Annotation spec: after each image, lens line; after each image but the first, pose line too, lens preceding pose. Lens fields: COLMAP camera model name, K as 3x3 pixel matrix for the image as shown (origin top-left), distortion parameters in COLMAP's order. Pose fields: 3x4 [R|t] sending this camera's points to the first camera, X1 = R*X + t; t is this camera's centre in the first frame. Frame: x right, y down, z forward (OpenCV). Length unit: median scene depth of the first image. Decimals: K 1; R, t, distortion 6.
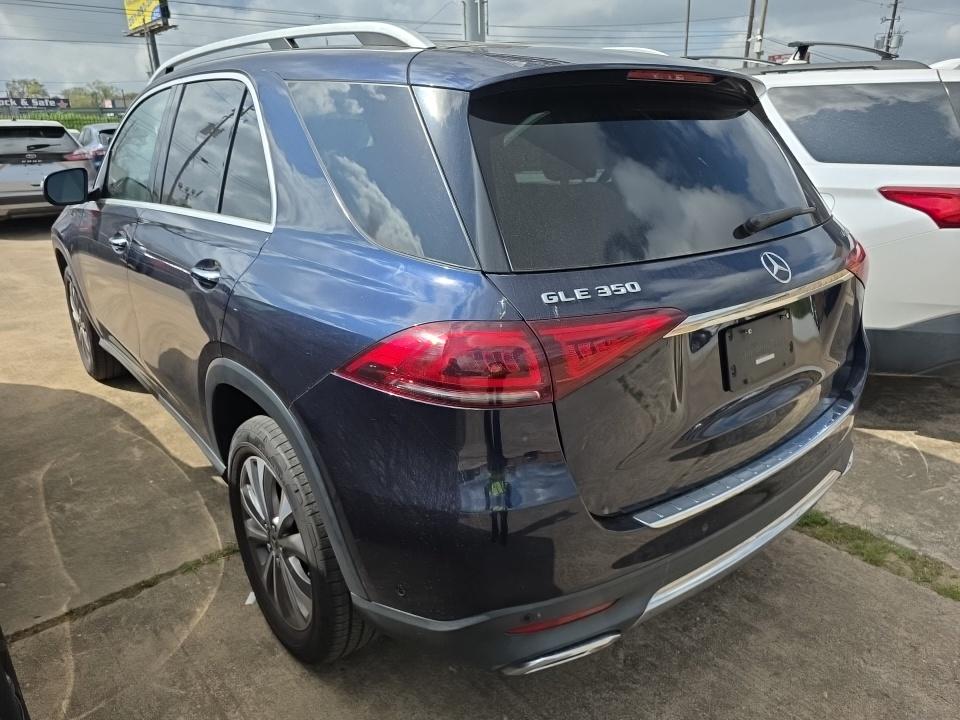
lens RADIAL K [[669.8, 0, 482.4], [0, 669.8, 359.7], [0, 0, 1]] dist [0.051990, -0.056406]
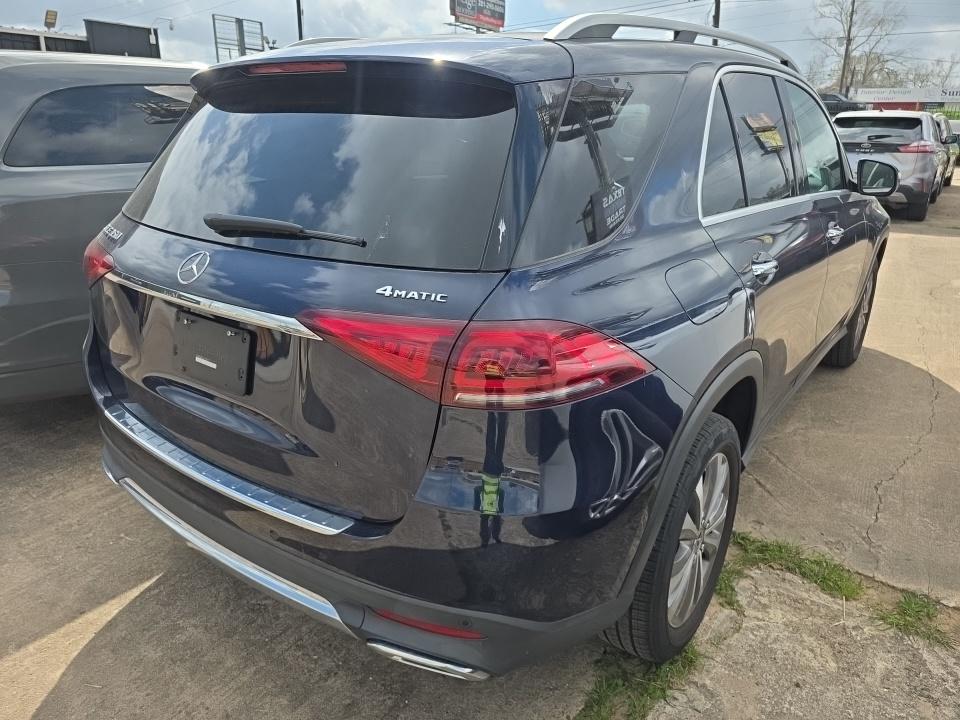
lens RADIAL K [[669.8, 0, 482.4], [0, 669.8, 359.7], [0, 0, 1]] dist [0.051990, -0.056406]
pose [[0.227222, 0.347969, -0.909554, 1.116471], [-0.337521, 0.904233, 0.261615, -0.313904], [0.913482, 0.247548, 0.322908, 0.849201]]
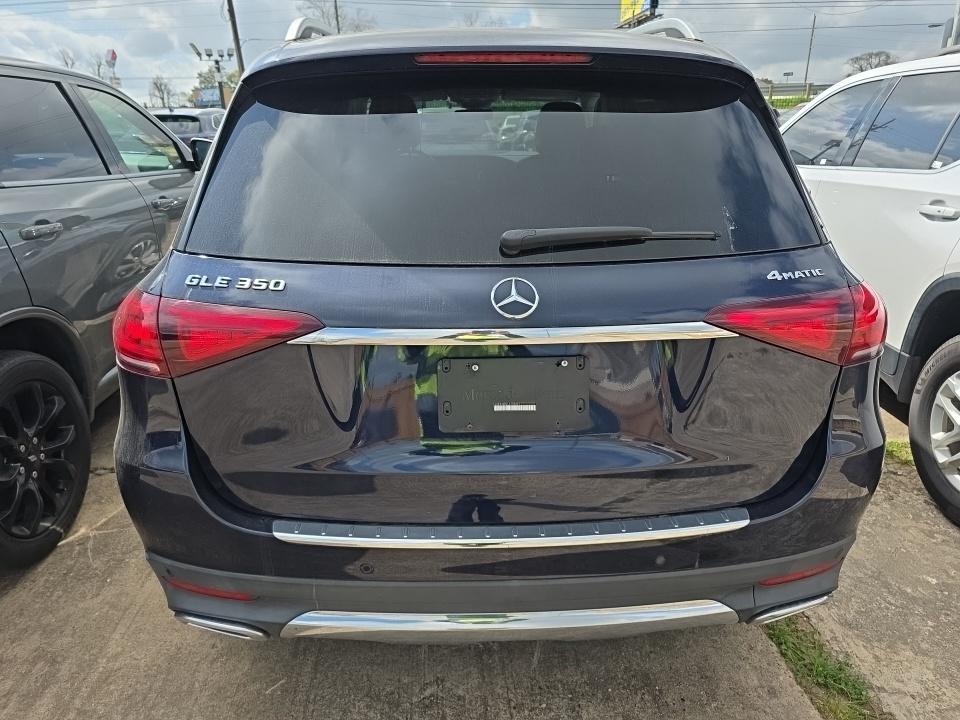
lens RADIAL K [[669.8, 0, 482.4], [0, 669.8, 359.7], [0, 0, 1]] dist [0.051990, -0.056406]
pose [[0.791844, 0.218197, -0.570415, 0.675207], [-0.207465, 0.974561, 0.084790, -0.096020], [0.574405, 0.051201, 0.816968, 0.258576]]
